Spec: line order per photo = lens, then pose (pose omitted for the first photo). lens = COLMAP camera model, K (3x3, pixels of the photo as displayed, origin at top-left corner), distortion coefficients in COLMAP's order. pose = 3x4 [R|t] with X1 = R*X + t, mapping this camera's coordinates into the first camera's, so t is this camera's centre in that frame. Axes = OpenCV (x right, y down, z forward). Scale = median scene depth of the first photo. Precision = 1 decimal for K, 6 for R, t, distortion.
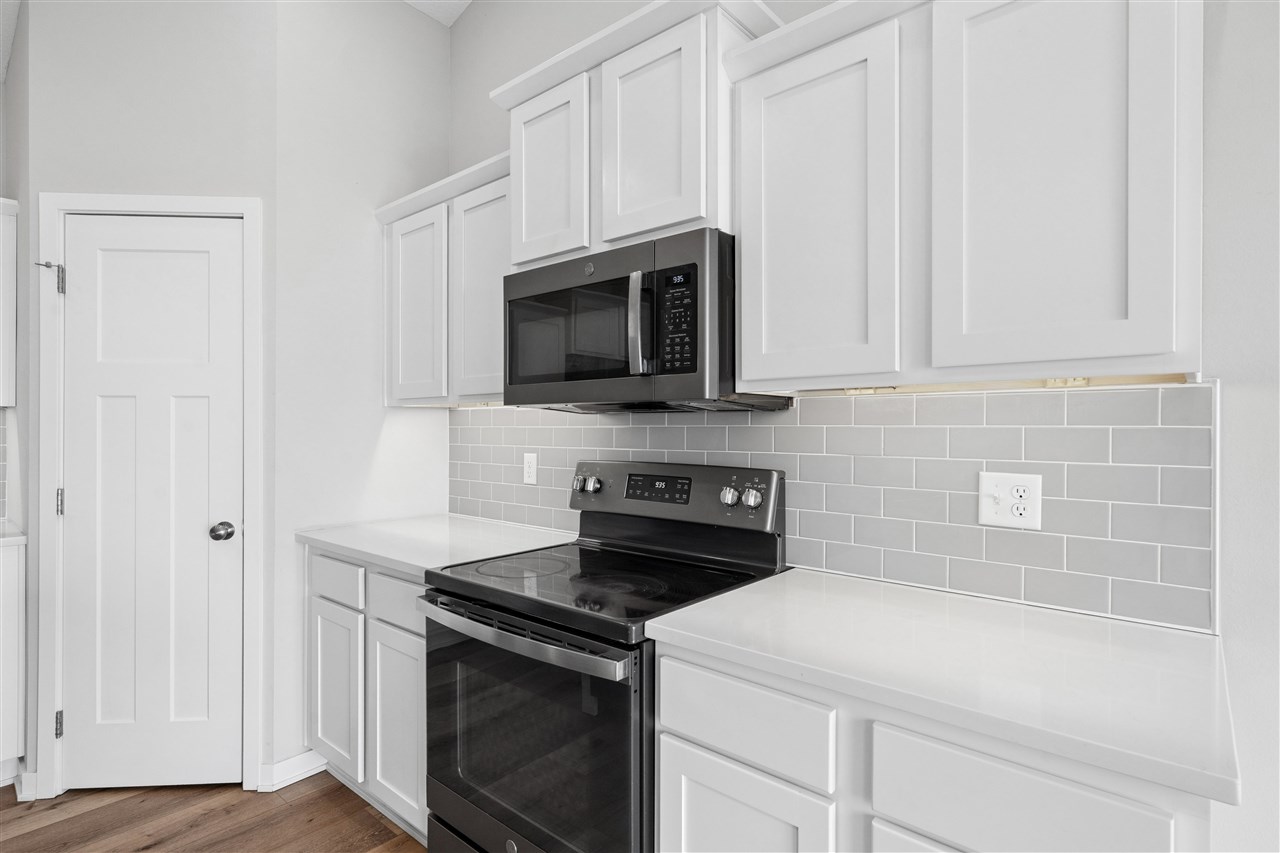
lens RADIAL K [[647.1, 0, 631.2], [0, 647.1, 428.6], [0, 0, 1]] dist [0.007957, -0.000236]
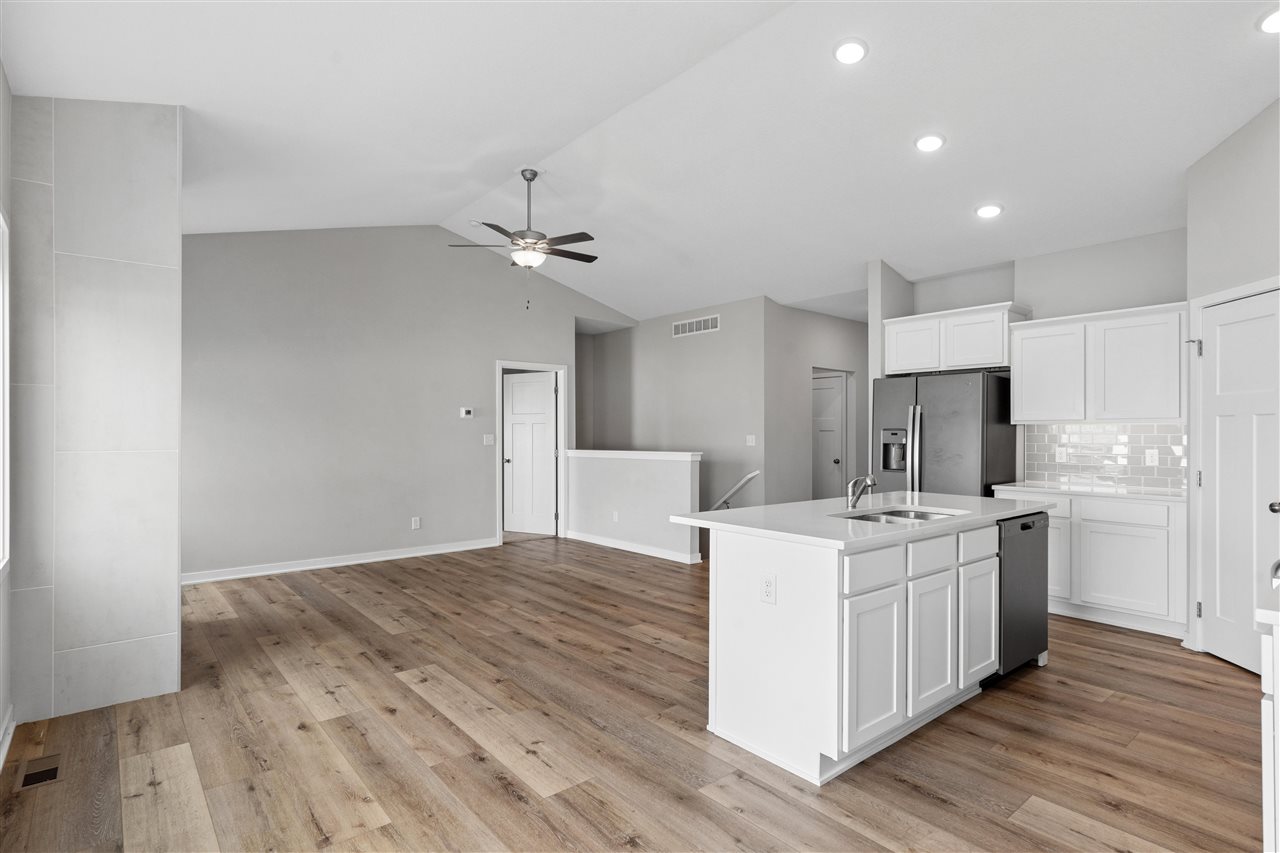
lens RADIAL K [[647.1, 0, 639.4], [0, 647.1, 430.0], [0, 0, 1]] dist [0.007957, -0.000236]
pose [[-0.157115, -0.006947, -0.987556, 1.259584], [-0.003907, 0.999972, -0.006412, 0.001116], [0.987573, 0.002851, -0.157138, -0.214522]]
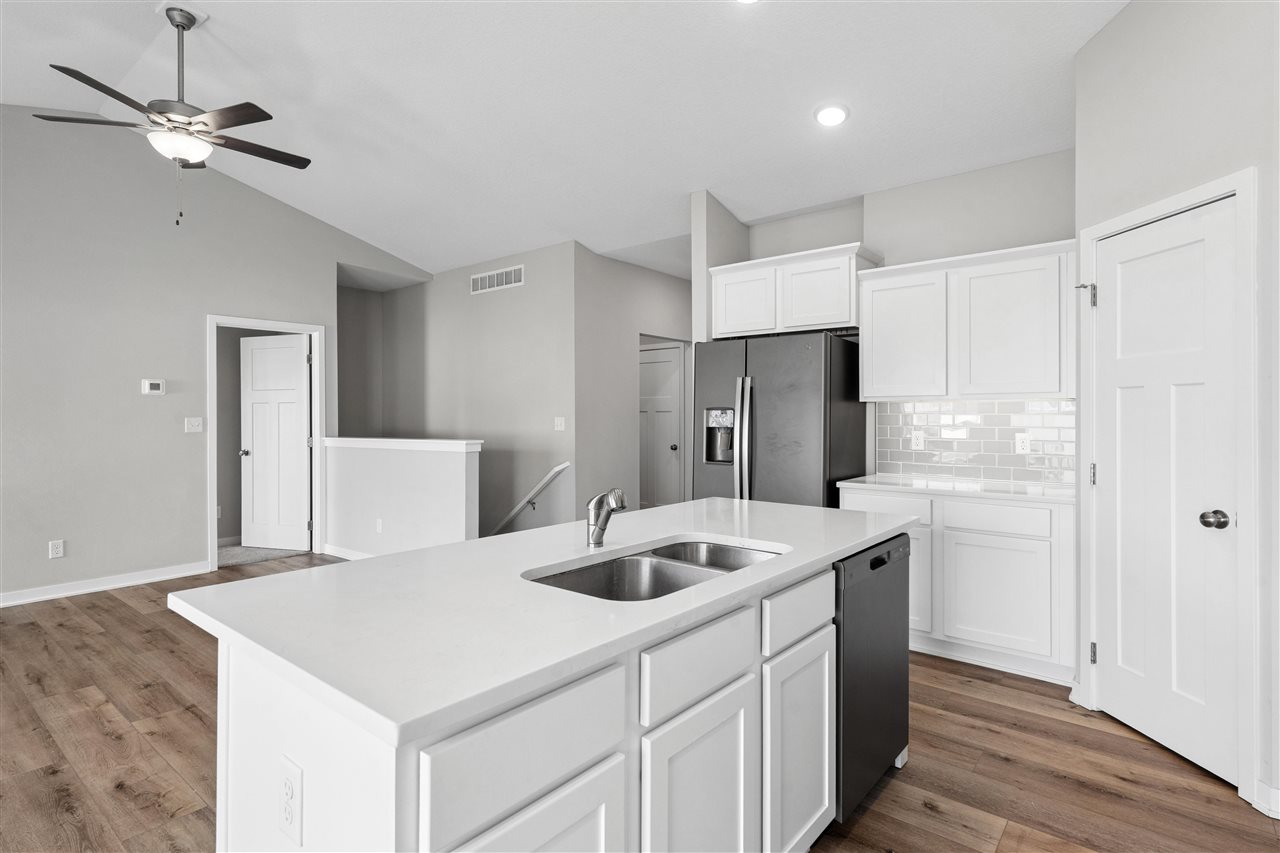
lens RADIAL K [[647.1, 0, 638.7], [0, 647.1, 414.7], [0, 0, 1]] dist [0.007957, -0.000236]
pose [[0.027545, -0.002814, -0.999617, 0.415529], [0.000349, 0.999996, -0.002805, 0.001896], [0.999620, -0.000272, 0.027546, 0.120445]]
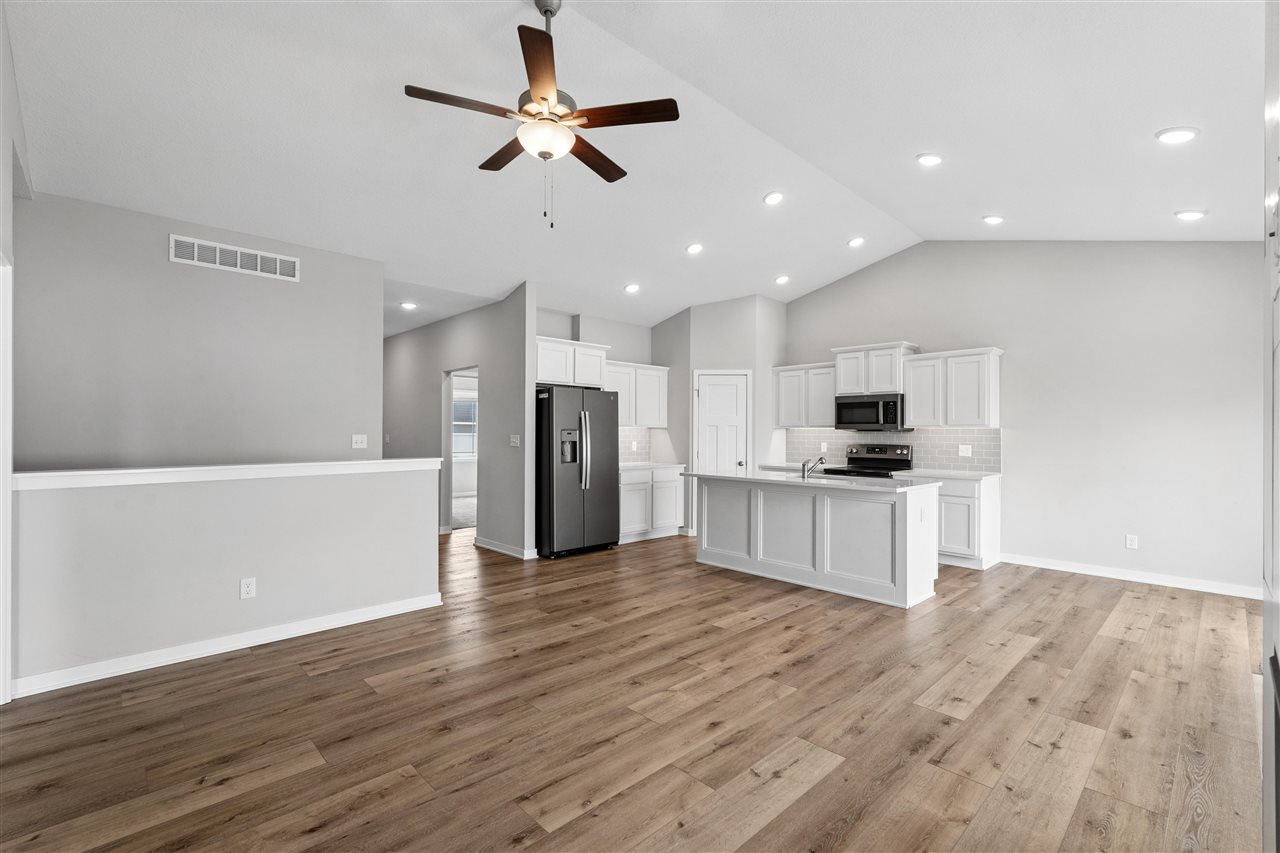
lens RADIAL K [[560.8, 0, 641.4], [0, 560.8, 434.5], [0, 0, 1]] dist [0.002576, -0.000045]
pose [[0.995943, 0.004215, -0.089888, -1.114006], [-0.004156, 0.999991, 0.000839, -0.003543], [0.089890, -0.000462, 0.995952, -2.613623]]
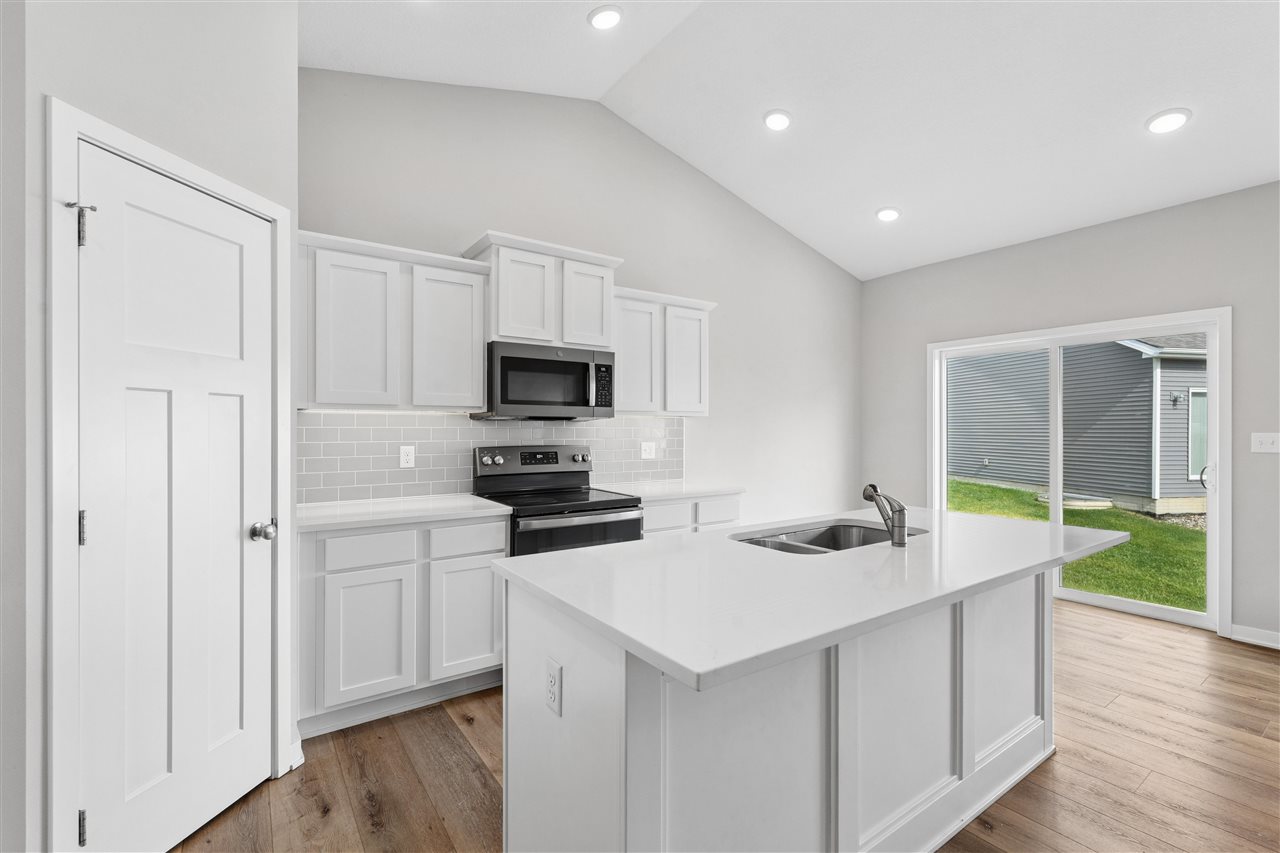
lens RADIAL K [[560.8, 0, 638.1], [0, 560.8, 430.5], [0, 0, 1]] dist [0.002576, -0.000045]
pose [[0.241965, -0.004672, 0.970274, -1.646517], [-0.002074, 0.999984, 0.005332, -0.004513], [-0.970283, -0.003302, 0.241951, 0.284471]]
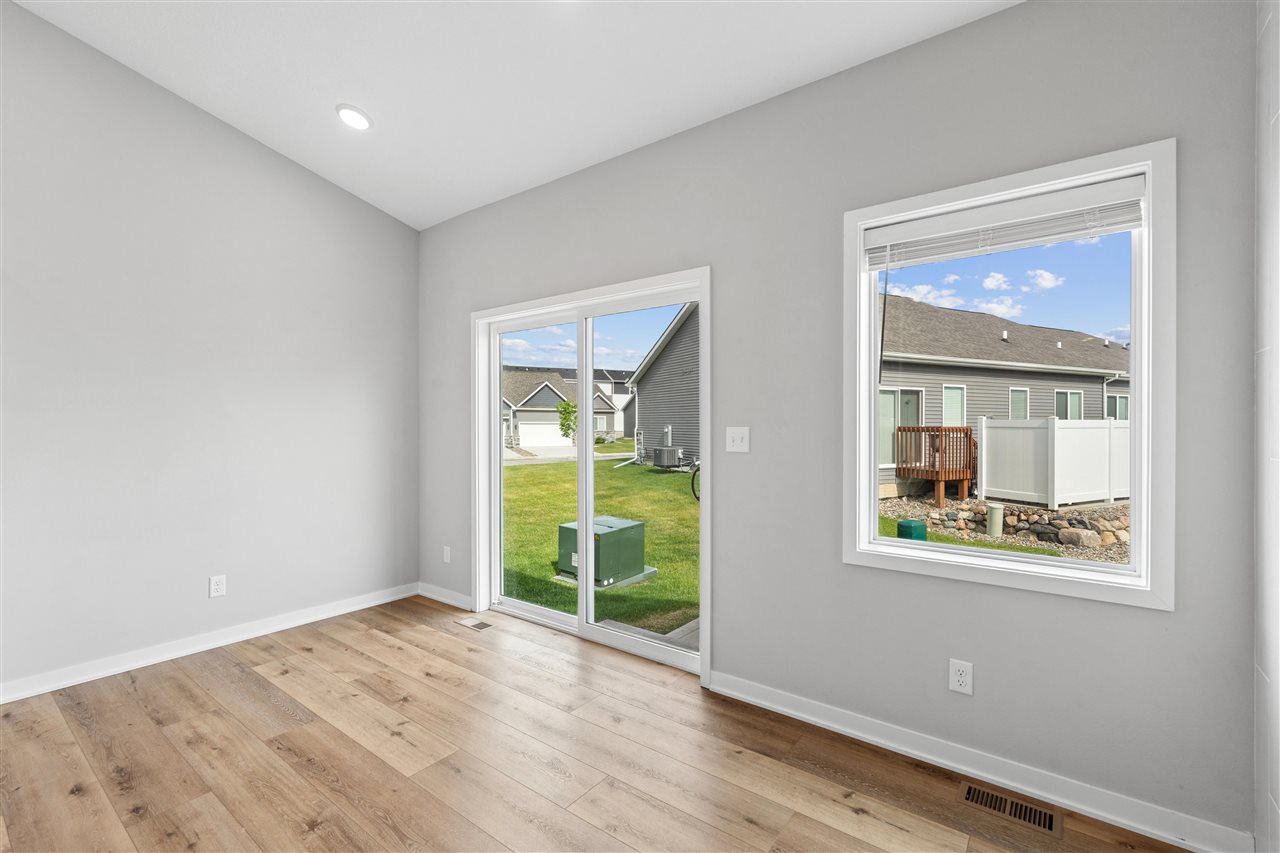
lens RADIAL K [[560.8, 0, 637.9], [0, 560.8, 423.2], [0, 0, 1]] dist [0.002576, -0.000045]
pose [[-0.057923, -0.001096, 0.998320, -0.817106], [-0.001672, 0.999998, 0.001001, -0.001862], [-0.998320, -0.001611, -0.057925, -0.891621]]
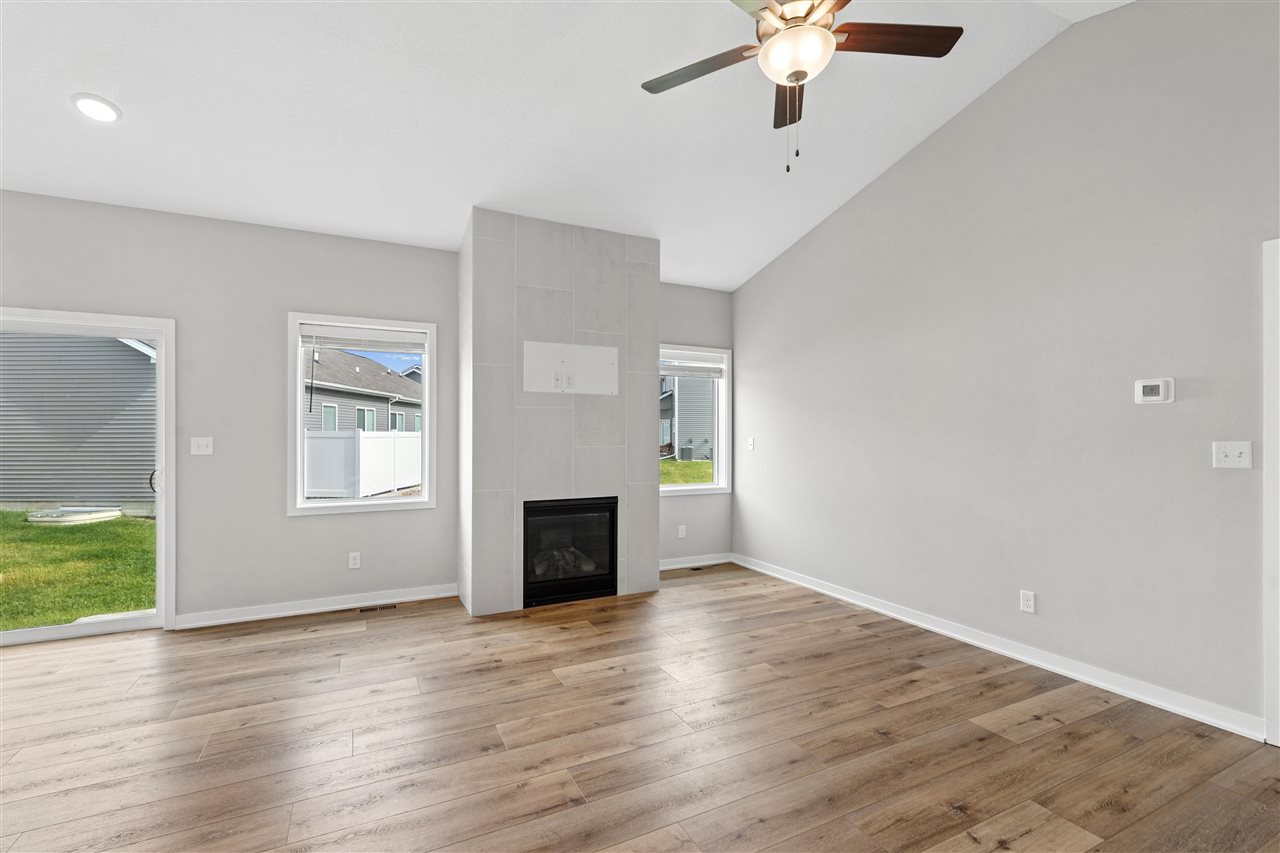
lens RADIAL K [[560.8, 0, 637.8], [0, 560.8, 434.6], [0, 0, 1]] dist [0.002576, -0.000045]
pose [[-0.922809, -0.002444, 0.385249, -1.650739], [-0.002862, 0.999996, -0.000511, -0.005169], [-0.385246, -0.001574, -0.922813, 0.039351]]
